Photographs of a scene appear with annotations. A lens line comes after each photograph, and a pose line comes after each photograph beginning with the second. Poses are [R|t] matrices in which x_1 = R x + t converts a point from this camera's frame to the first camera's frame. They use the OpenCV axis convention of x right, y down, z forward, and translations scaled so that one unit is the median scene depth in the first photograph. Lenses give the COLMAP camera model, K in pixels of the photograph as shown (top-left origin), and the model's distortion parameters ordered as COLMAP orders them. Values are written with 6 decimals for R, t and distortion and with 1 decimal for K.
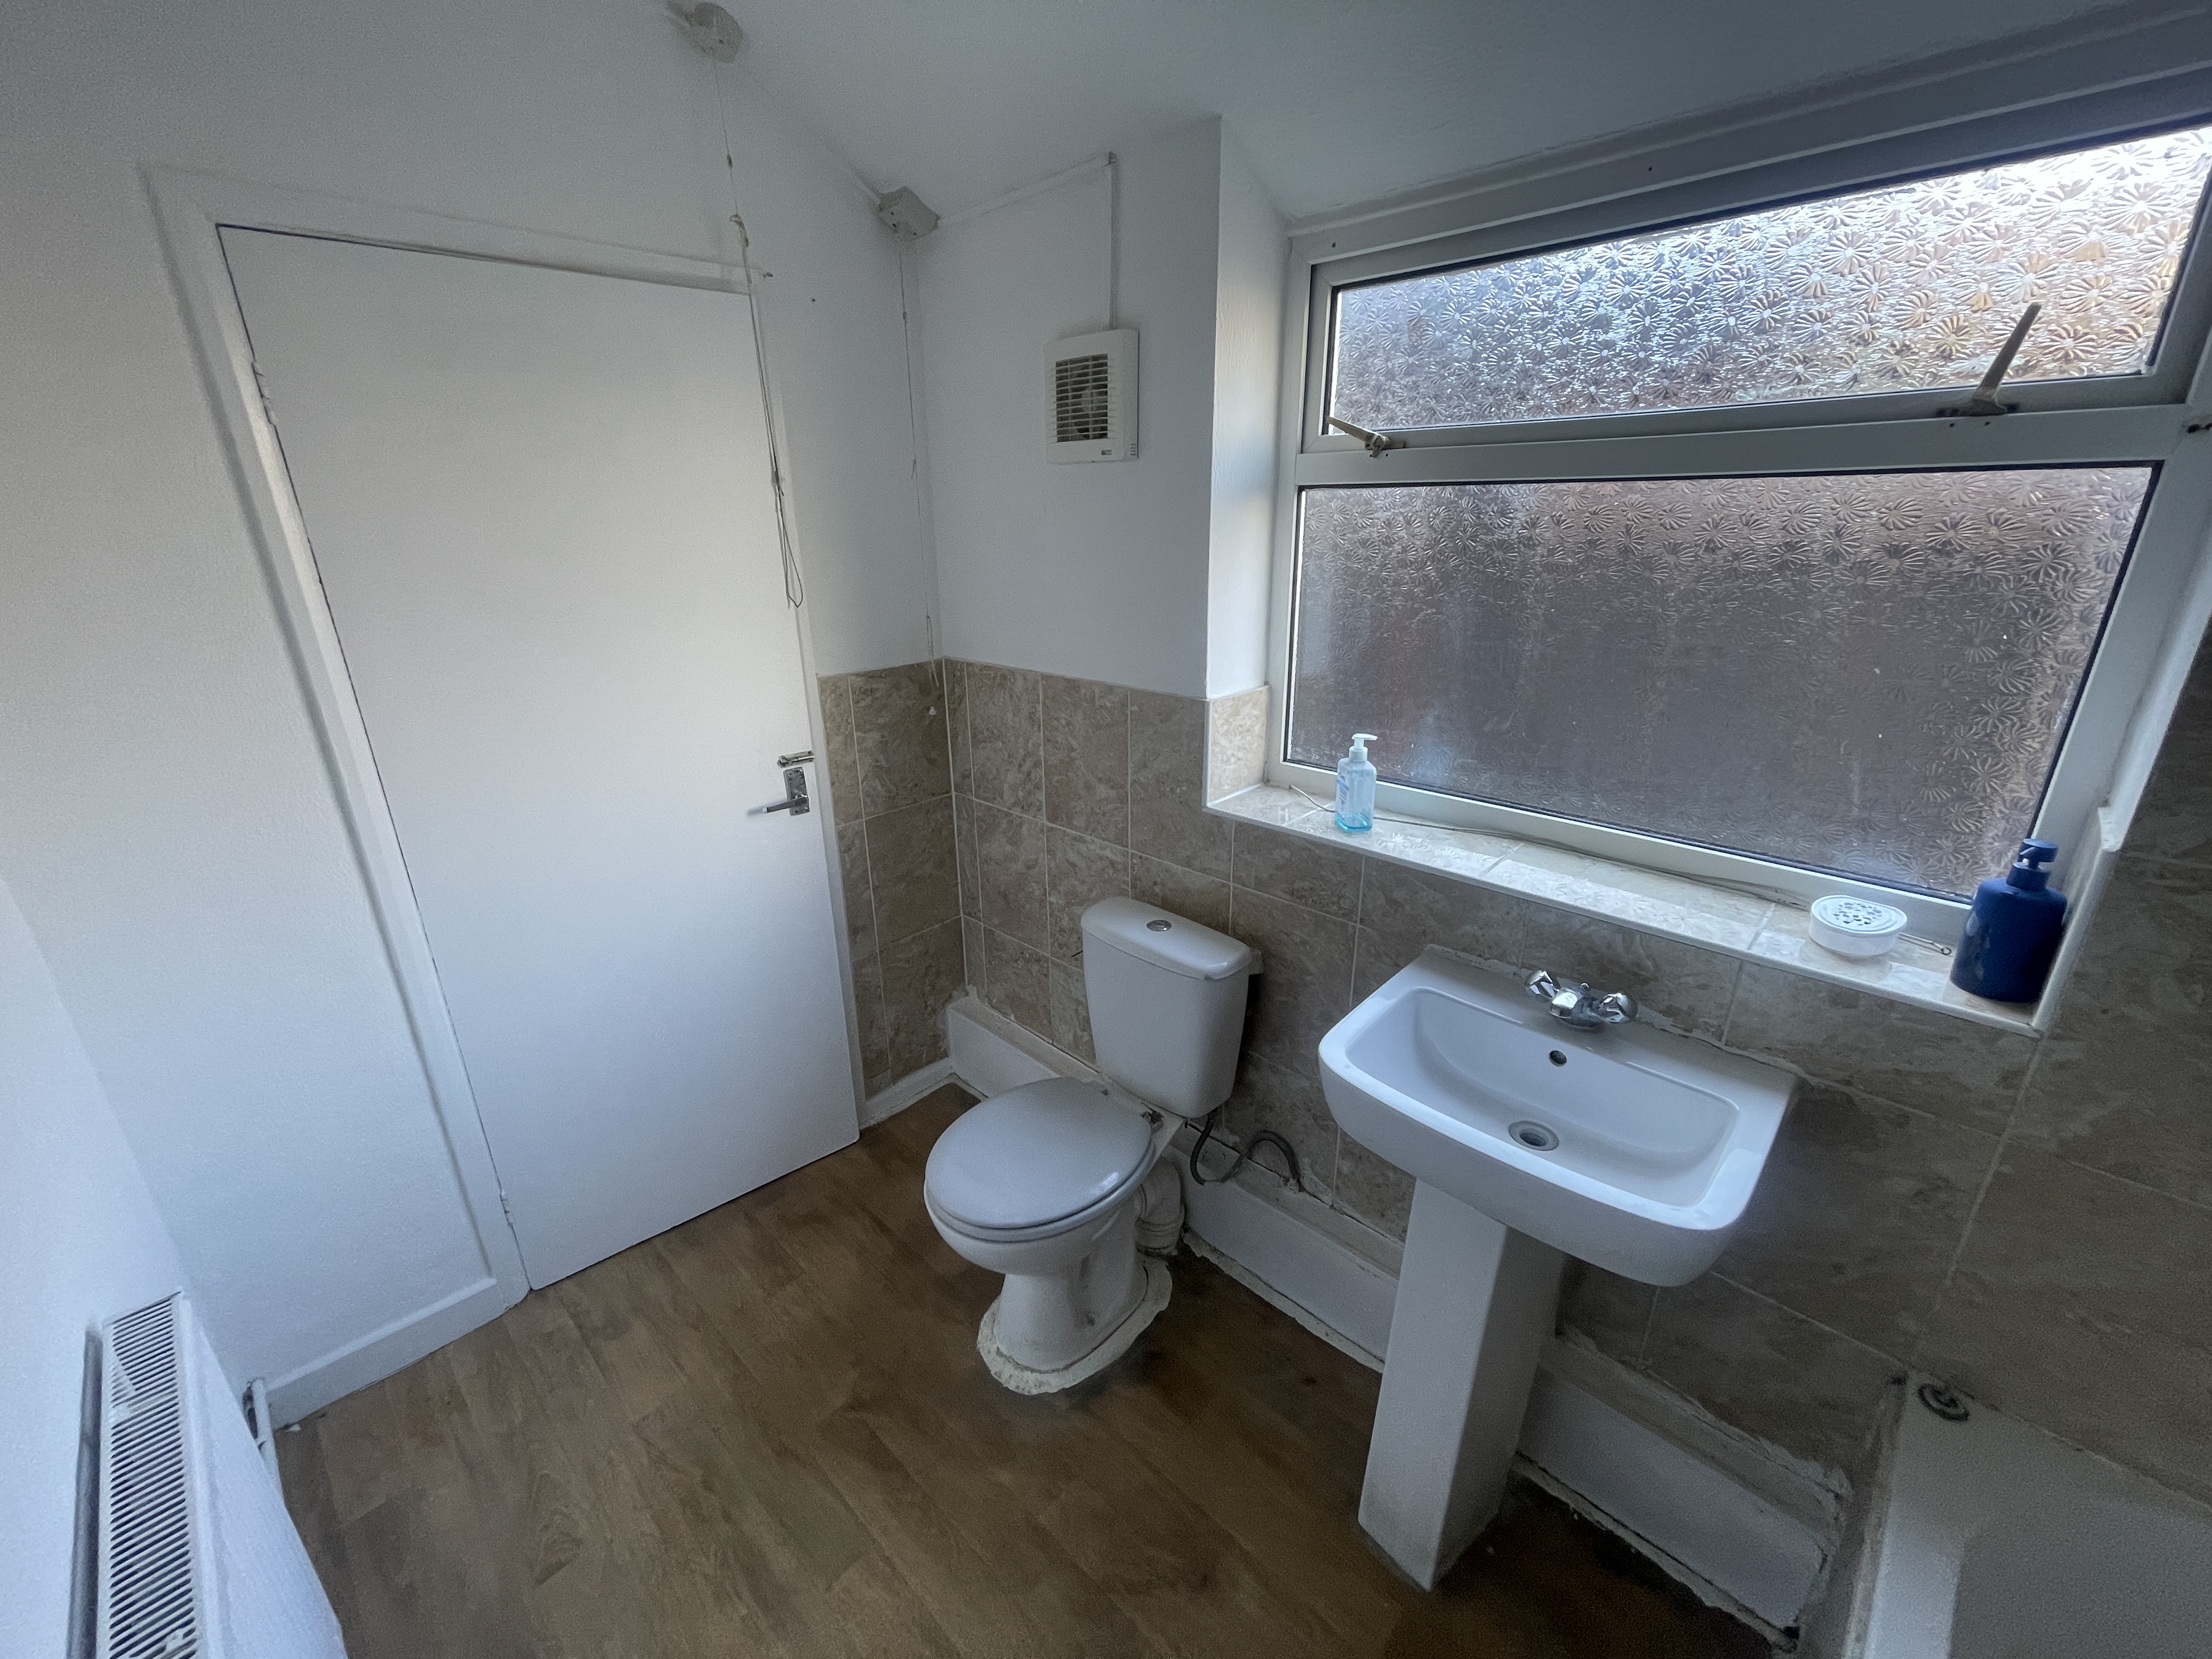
lens RADIAL K [[895.9, 0, 1095.2], [0, 895.9, 818.6], [0, 0, 1]] dist [0.007901, 0.000729]
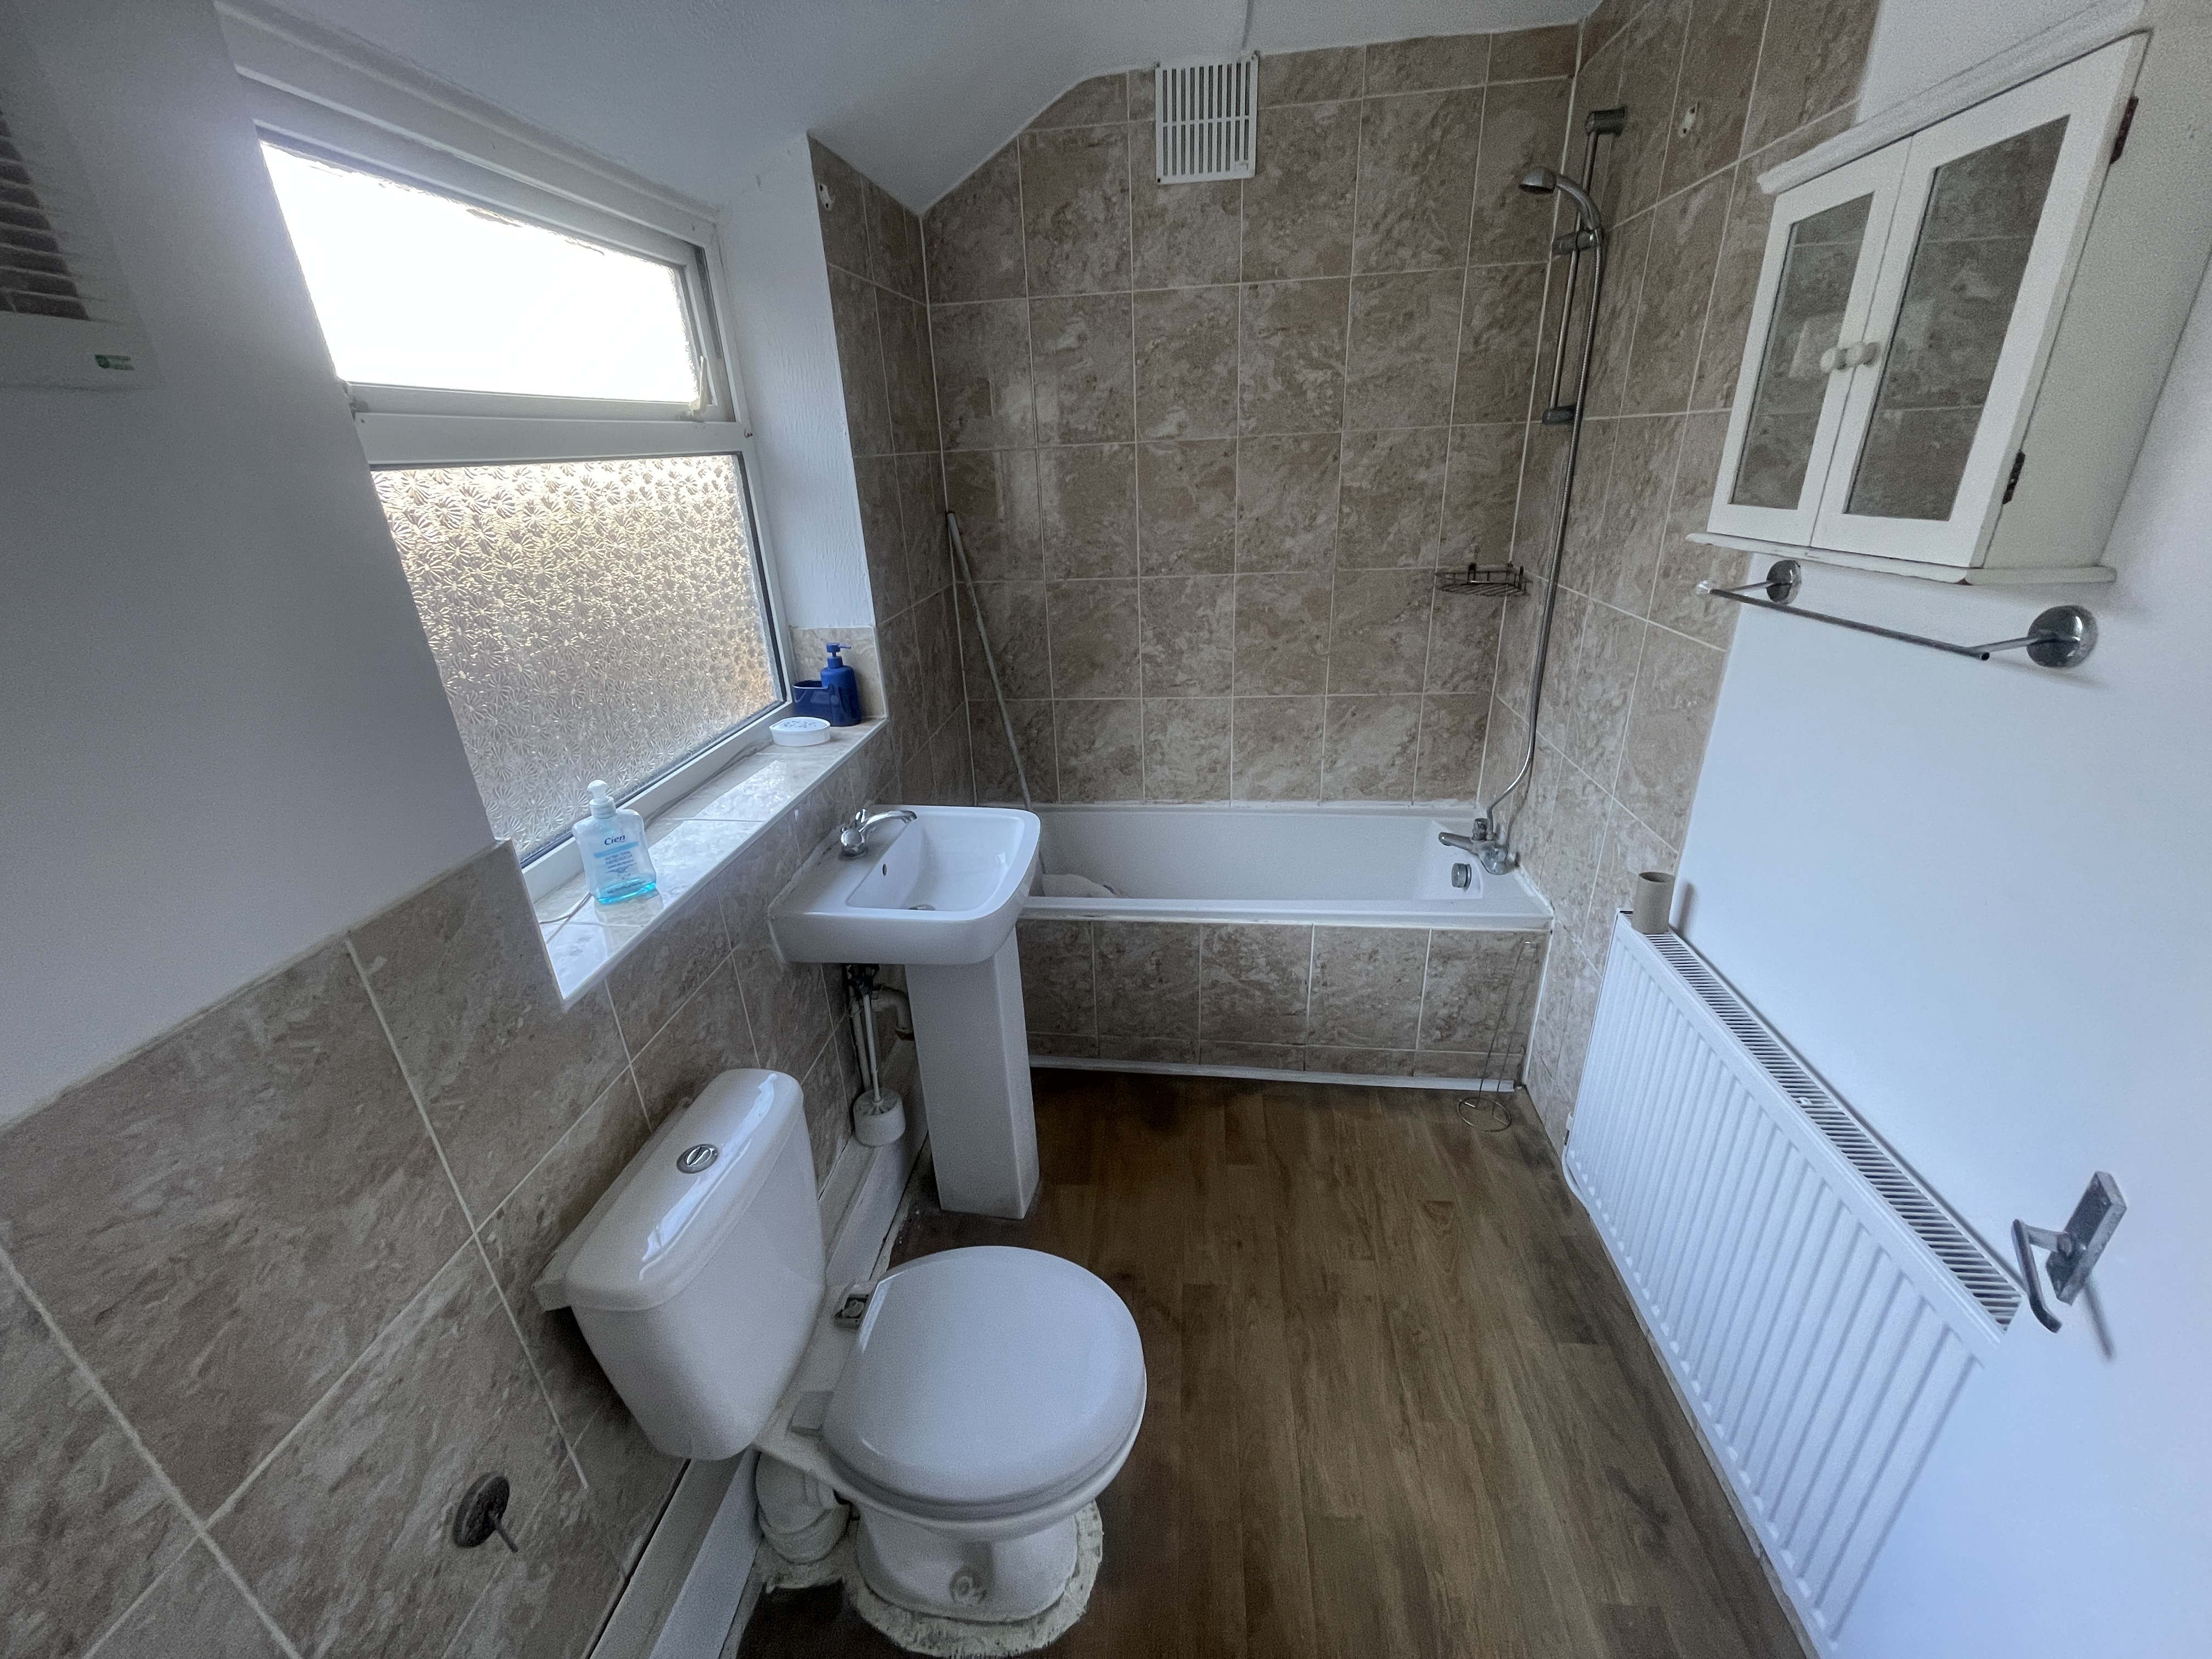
lens RADIAL K [[895.9, 0, 1083.8], [0, 895.9, 834.3], [0, 0, 1]] dist [0.007901, 0.000729]
pose [[-0.618562, -0.260009, 0.741469, -0.522639], [0.327262, 0.772662, 0.543961, -0.320381], [-0.714340, 0.579128, -0.392848, 0.931195]]
